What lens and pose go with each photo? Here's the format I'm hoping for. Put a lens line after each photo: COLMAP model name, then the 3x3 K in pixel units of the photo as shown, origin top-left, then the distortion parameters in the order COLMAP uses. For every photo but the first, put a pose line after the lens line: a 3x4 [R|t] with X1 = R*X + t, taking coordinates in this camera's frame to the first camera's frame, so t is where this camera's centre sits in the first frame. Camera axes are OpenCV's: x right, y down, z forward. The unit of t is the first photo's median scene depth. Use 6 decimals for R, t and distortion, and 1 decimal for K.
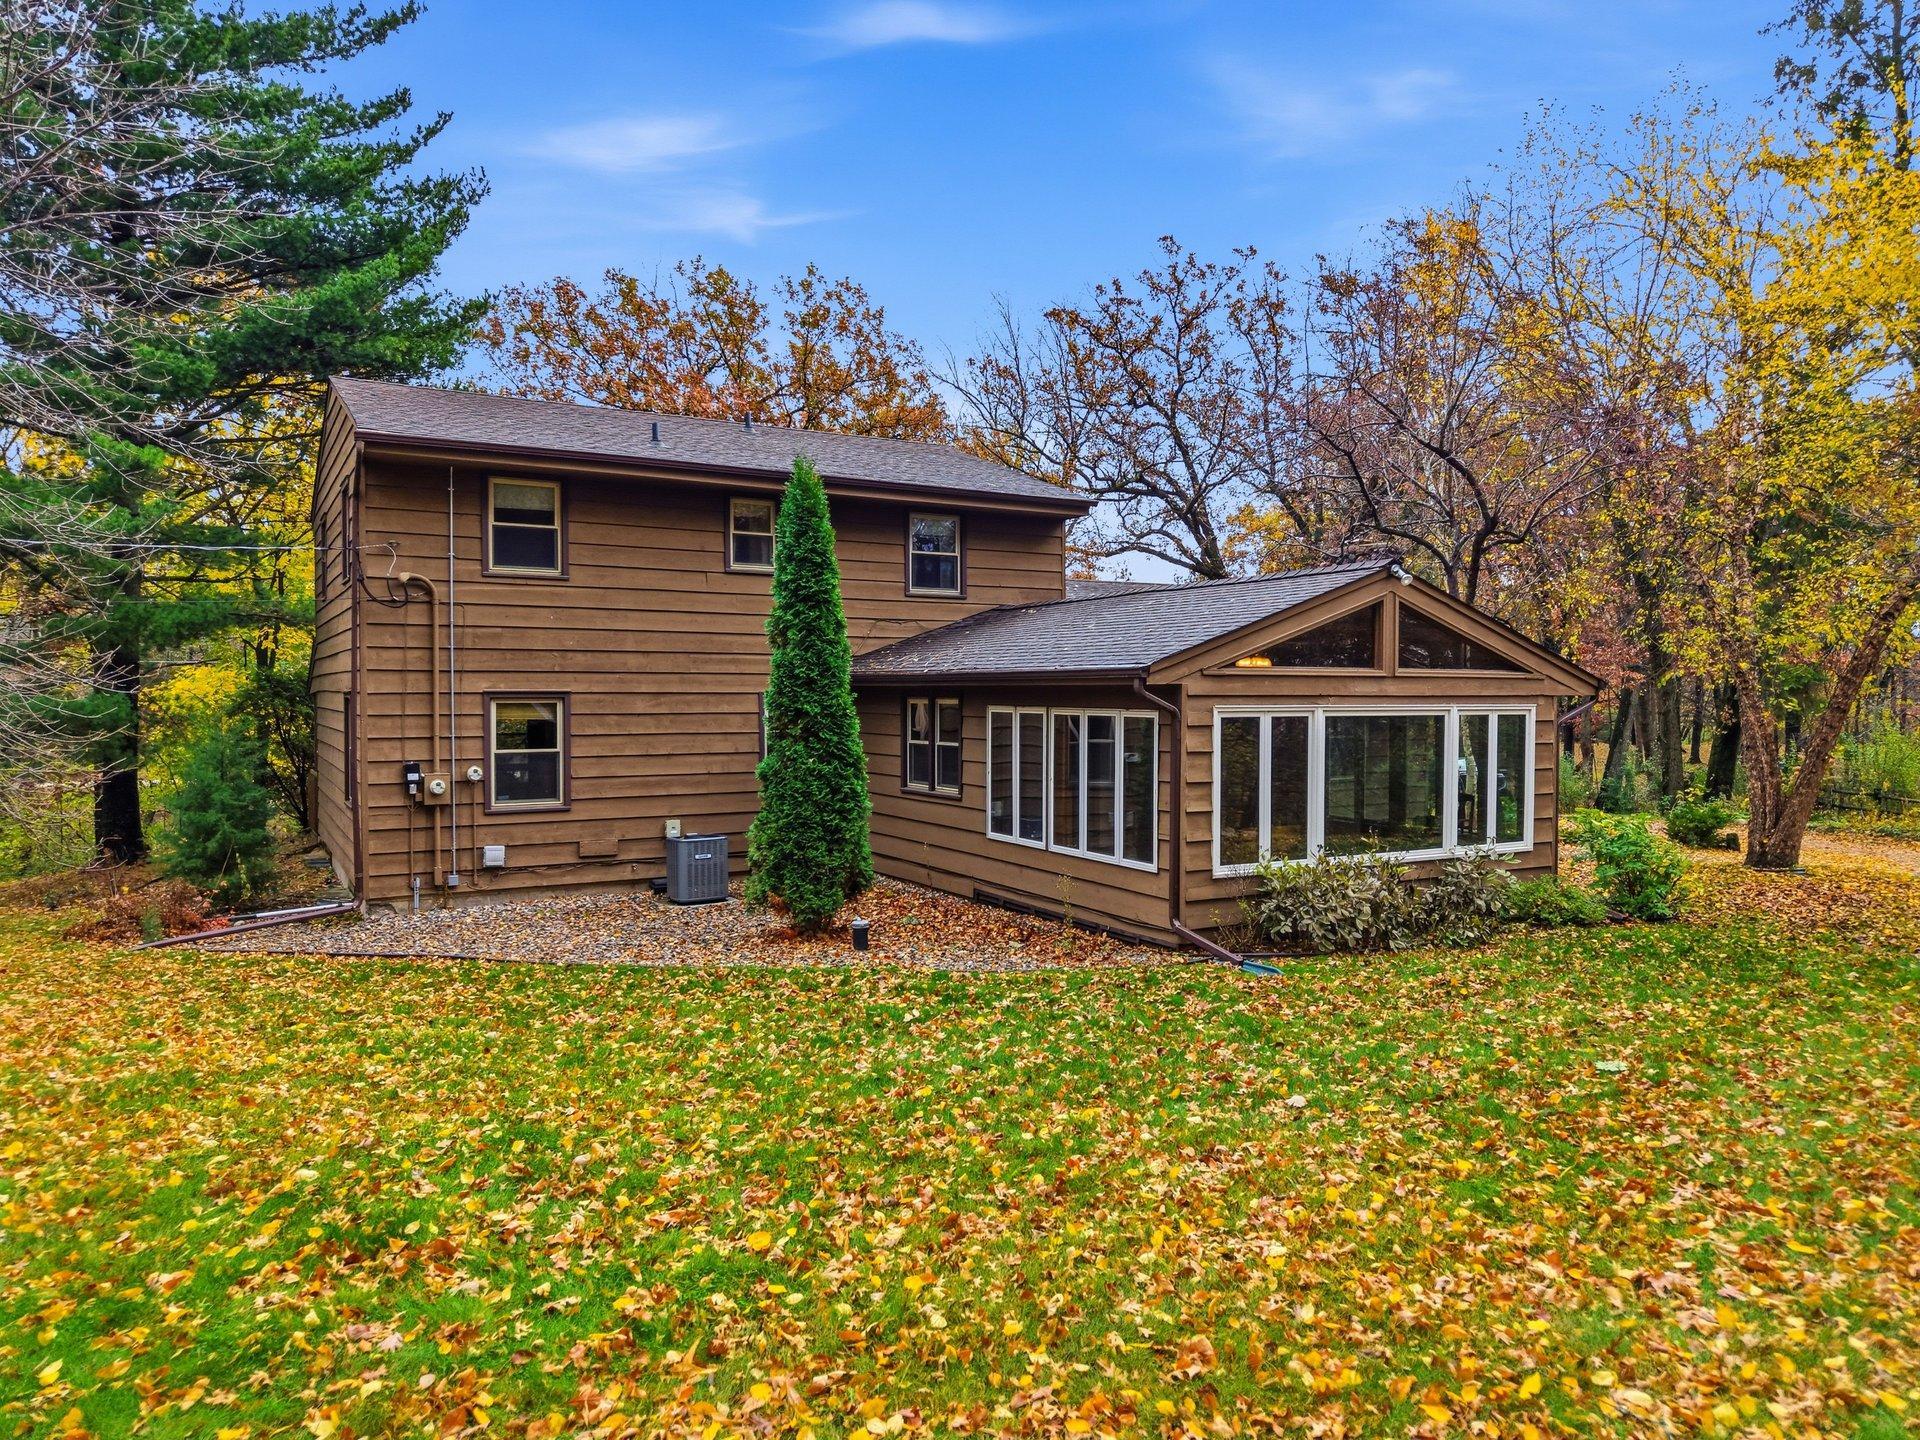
lens RADIAL K [[1285.5, 0, 894.7], [0, 1285.5, 721.1], [0, 0, 1]] dist [0.053846, -0.049359]
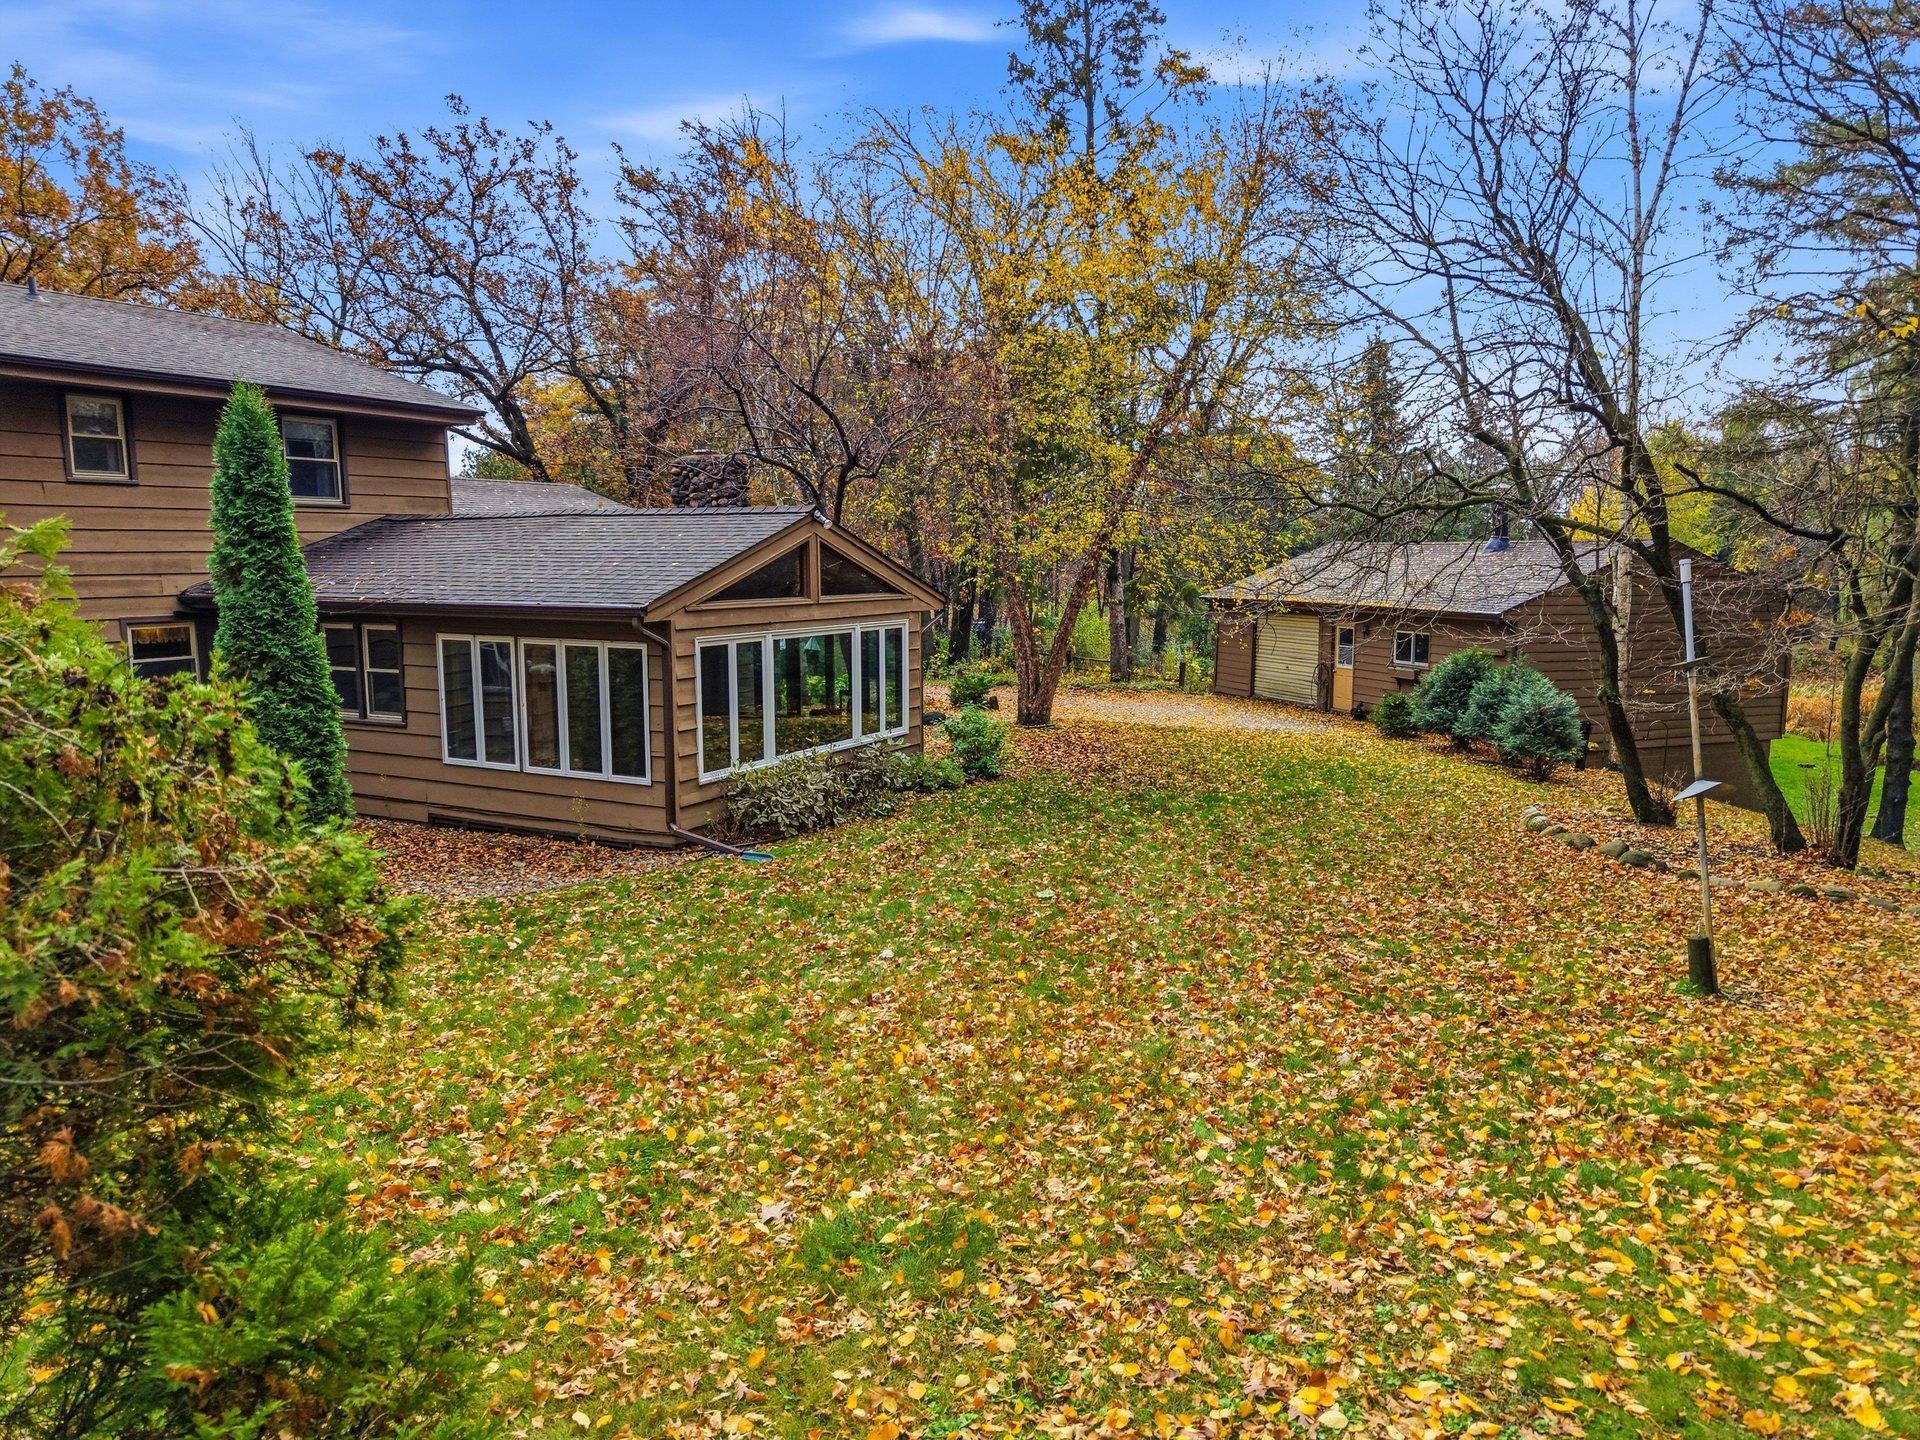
lens RADIAL K [[1285.5, 0, 904.0], [0, 1285.5, 737.1], [0, 0, 1]] dist [0.053846, -0.049359]
pose [[0.855622, -0.084392, 0.510675, -0.171965], [0.029150, 0.992909, 0.115243, -0.046043], [-0.516779, -0.083718, 0.852015, -0.078678]]
